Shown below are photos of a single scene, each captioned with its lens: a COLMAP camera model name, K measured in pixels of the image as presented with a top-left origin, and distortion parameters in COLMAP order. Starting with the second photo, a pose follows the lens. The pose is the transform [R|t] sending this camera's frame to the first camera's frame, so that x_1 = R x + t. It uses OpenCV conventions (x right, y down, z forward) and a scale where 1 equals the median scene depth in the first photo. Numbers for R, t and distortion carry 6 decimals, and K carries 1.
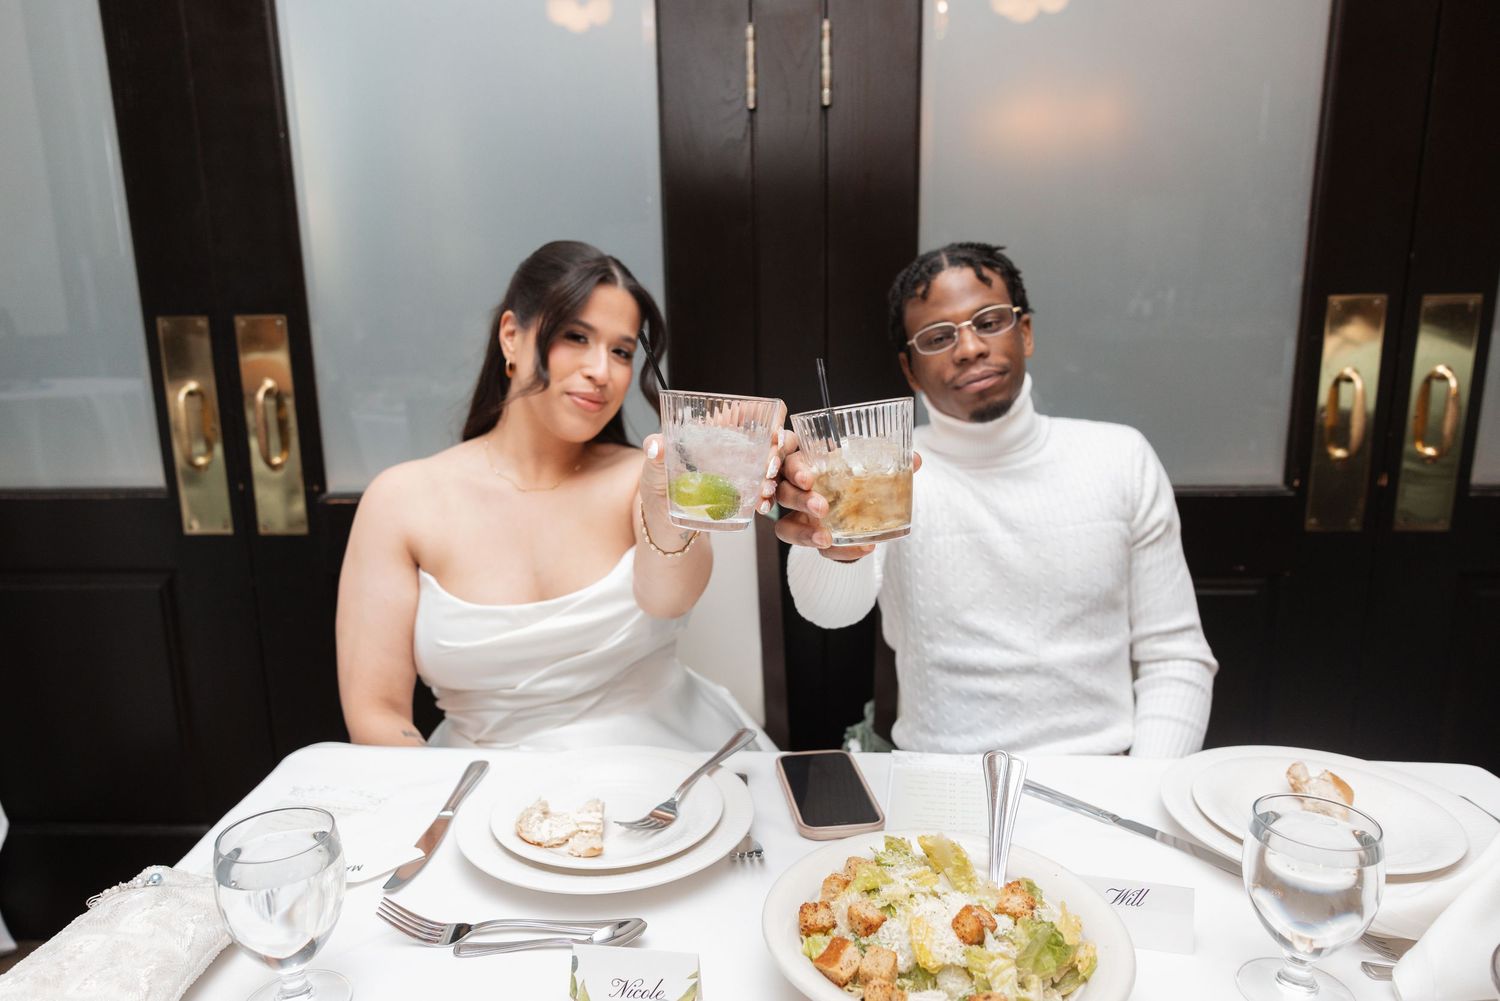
lens RADIAL K [[1156.8, 0, 748.5], [0, 1156.8, 521.8], [0, 0, 1]] dist [-0.003515, 0.056804]
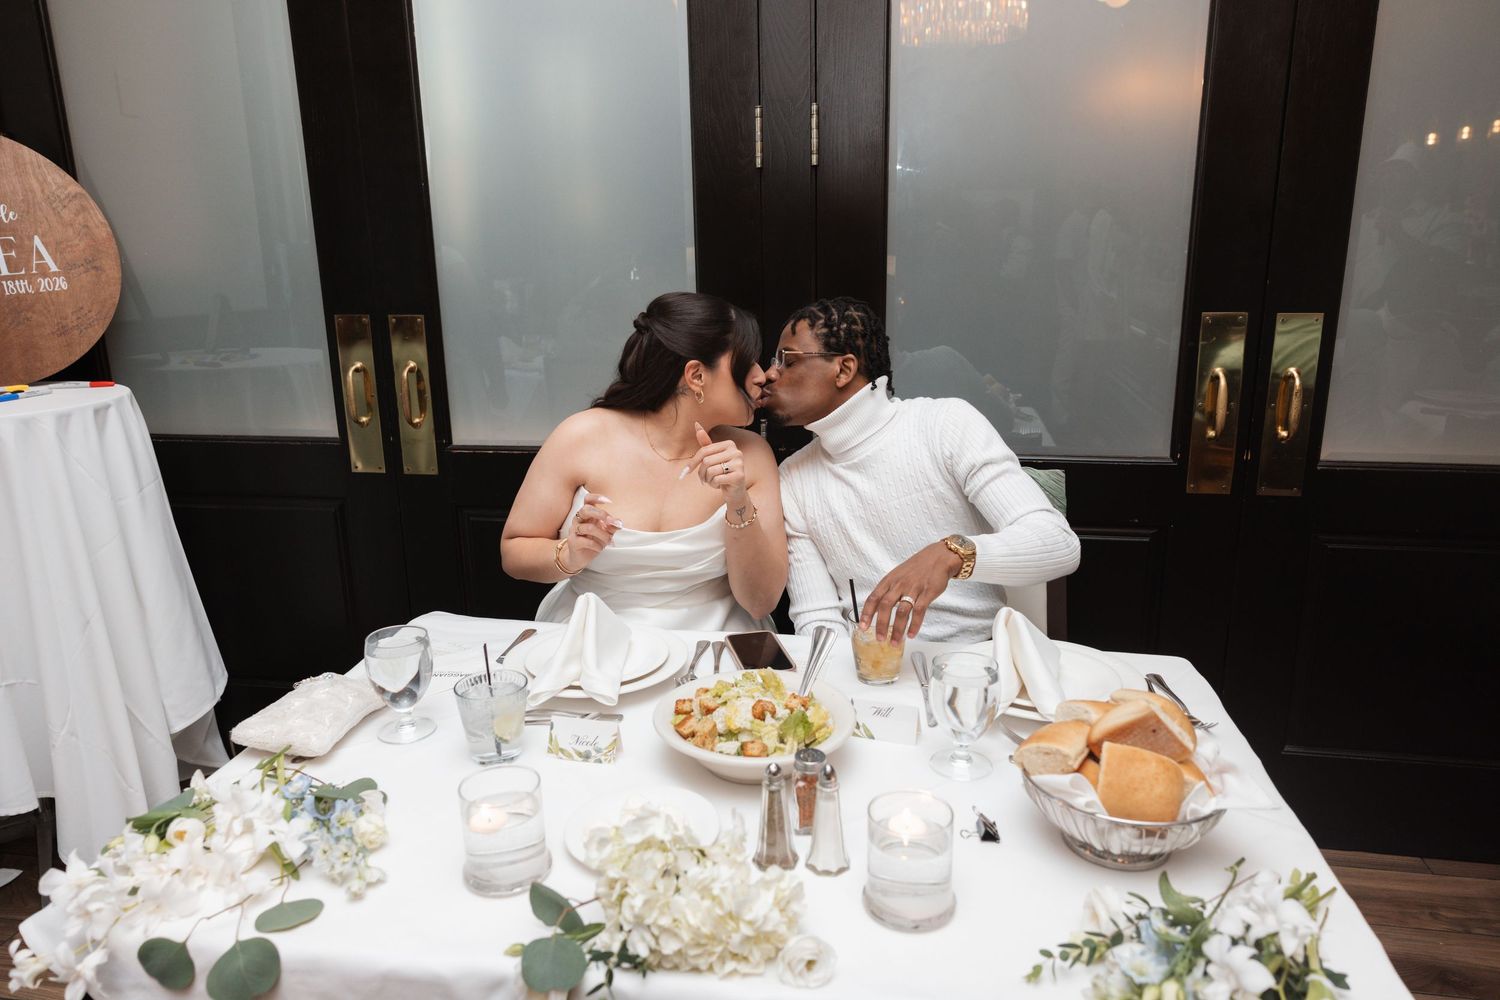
lens RADIAL K [[1056.8, 0, 750.0], [0, 1056.8, 500.0], [0, 0, 1]] dist [0.045157, 0.000105]
pose [[0.994849, 0.029934, -0.096849, 0.118087], [-0.026556, 0.999000, 0.035982, -0.014885], [0.097830, -0.033225, 0.994648, -0.232482]]
